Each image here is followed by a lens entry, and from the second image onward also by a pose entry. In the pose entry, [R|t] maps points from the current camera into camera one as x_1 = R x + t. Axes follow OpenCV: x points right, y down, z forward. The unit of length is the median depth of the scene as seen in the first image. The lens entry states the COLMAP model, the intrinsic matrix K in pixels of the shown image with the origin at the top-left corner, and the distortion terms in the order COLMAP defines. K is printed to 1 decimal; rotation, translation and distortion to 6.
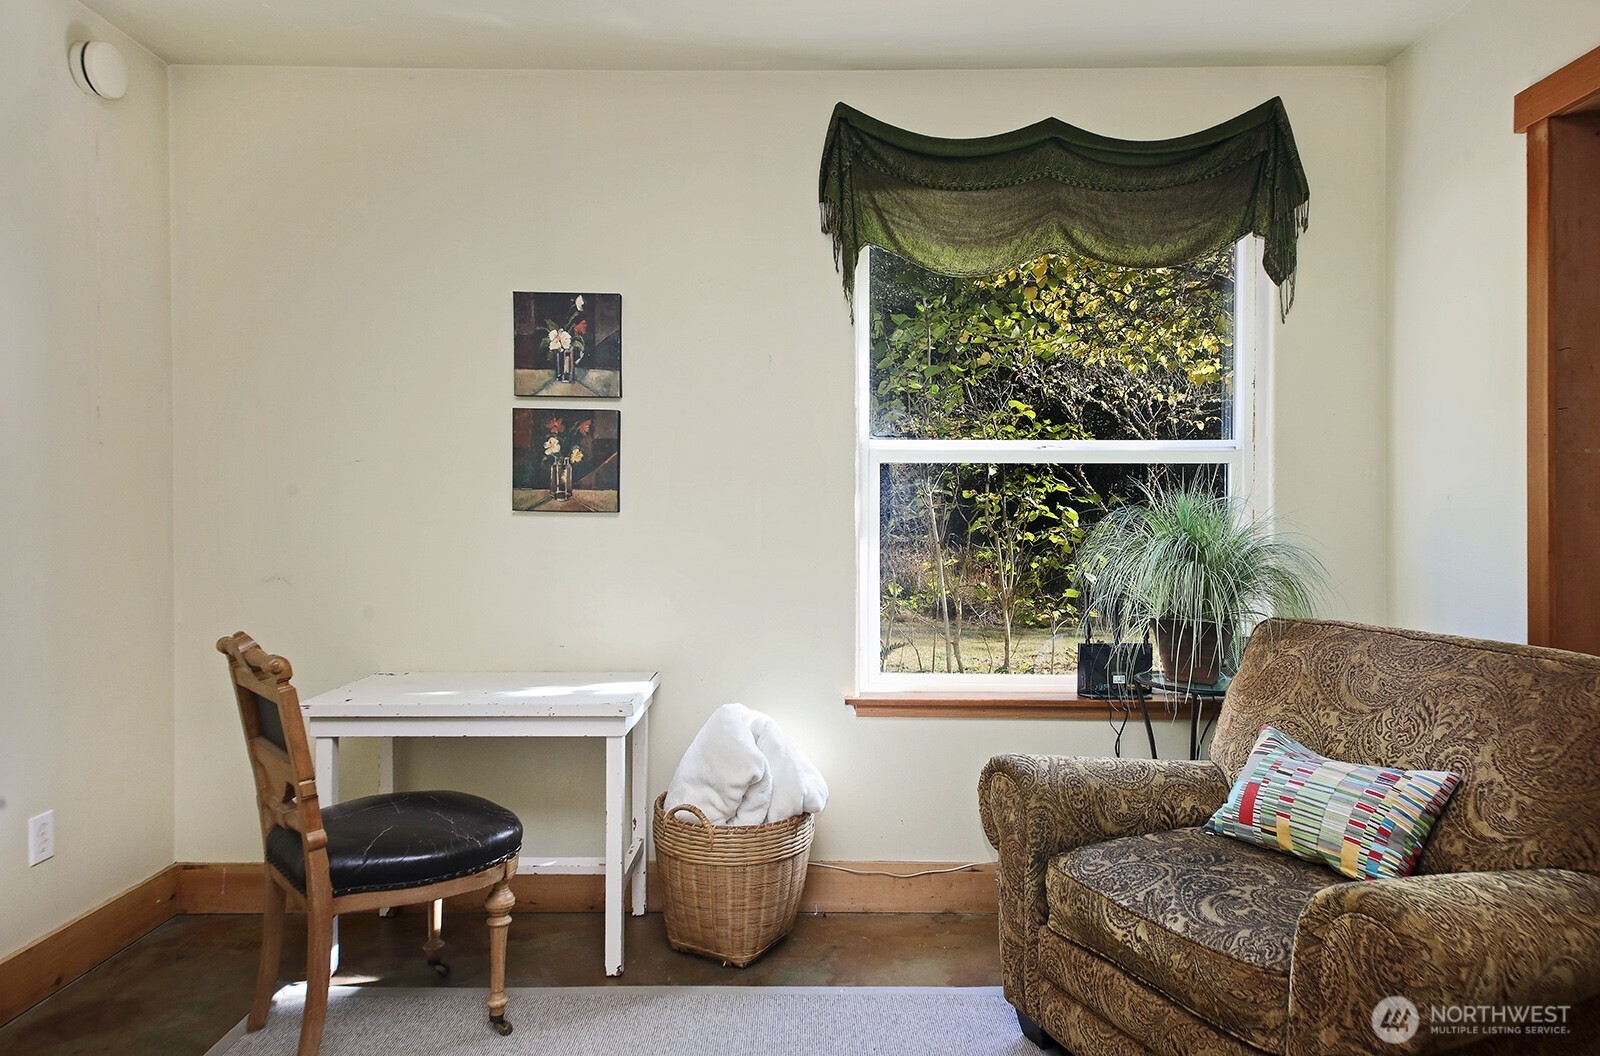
lens RADIAL K [[991.1, 0, 800.0], [0, 991.1, 528.0], [0, 0, 1]] dist [0.085734, -0.077358]
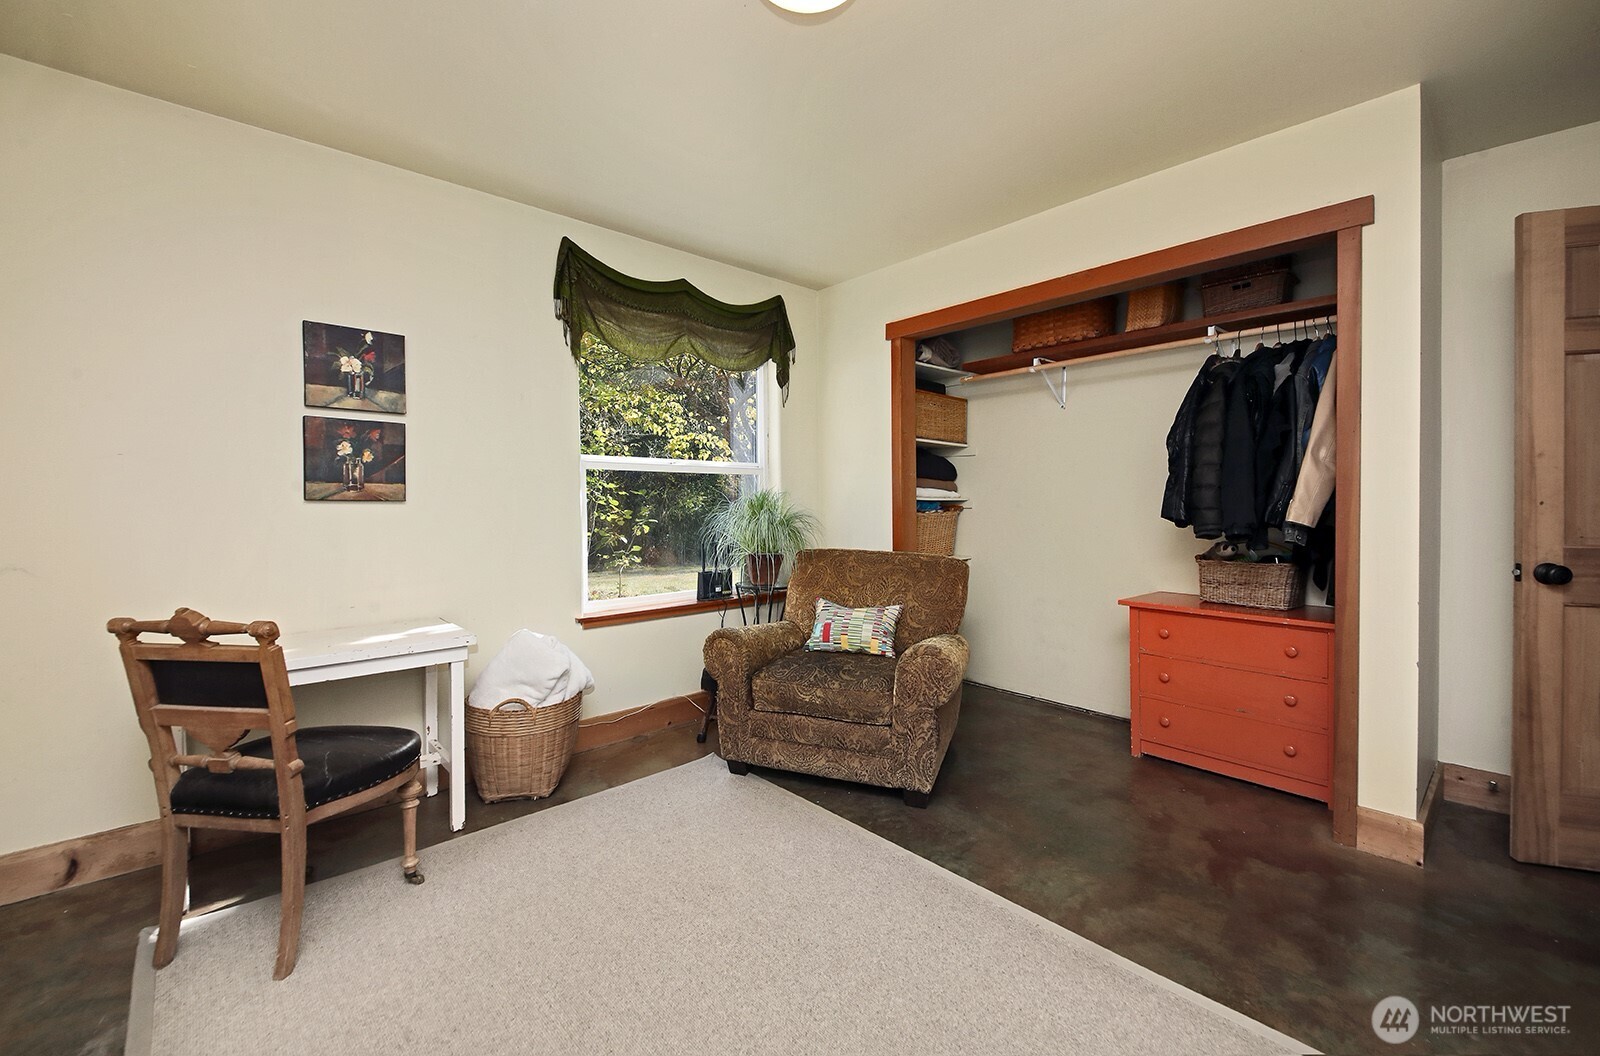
lens RADIAL K [[668.2, 0, 793.3], [0, 668.2, 521.4], [0, 0, 1]] dist [0.024419, -0.000135]
pose [[0.736477, -0.024876, 0.676005, -0.416849], [0.016148, 0.999685, 0.019194, 0.002517], [-0.676270, -0.003220, 0.736647, -0.009905]]
